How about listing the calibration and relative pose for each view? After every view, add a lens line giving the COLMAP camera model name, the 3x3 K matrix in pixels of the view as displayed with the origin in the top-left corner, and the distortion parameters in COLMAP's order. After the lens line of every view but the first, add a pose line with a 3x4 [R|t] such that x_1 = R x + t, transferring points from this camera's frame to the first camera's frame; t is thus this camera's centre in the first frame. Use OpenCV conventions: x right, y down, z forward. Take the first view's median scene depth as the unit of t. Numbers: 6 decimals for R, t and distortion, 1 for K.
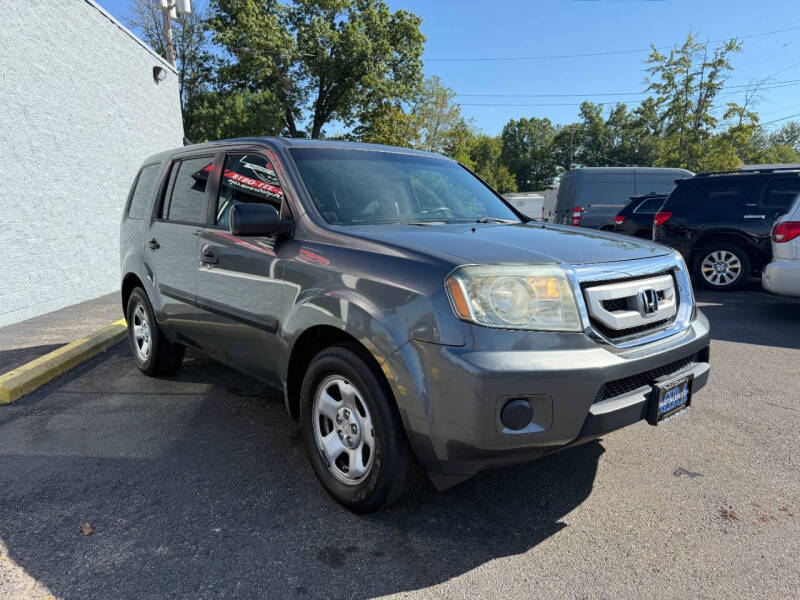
lens RADIAL K [[564.8, 0, 400.0], [0, 564.8, 300.0], [0, 0, 1]] dist [0.018195, -0.031527]
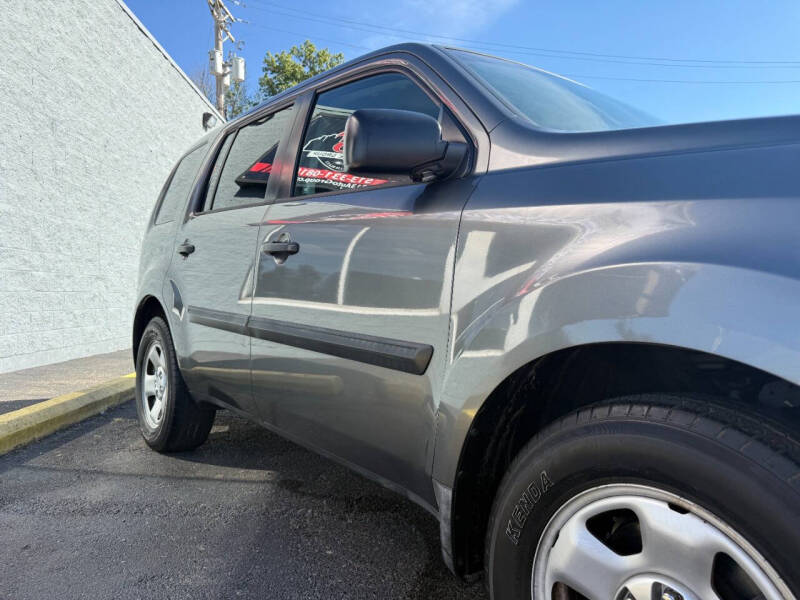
lens RADIAL K [[564.8, 0, 400.0], [0, 564.8, 300.0], [0, 0, 1]] dist [0.018195, -0.031527]
pose [[0.998063, 0.042767, -0.045177, -0.067140], [-0.048918, 0.988185, -0.145252, 0.019683], [0.038431, 0.147180, 0.988363, 0.159895]]
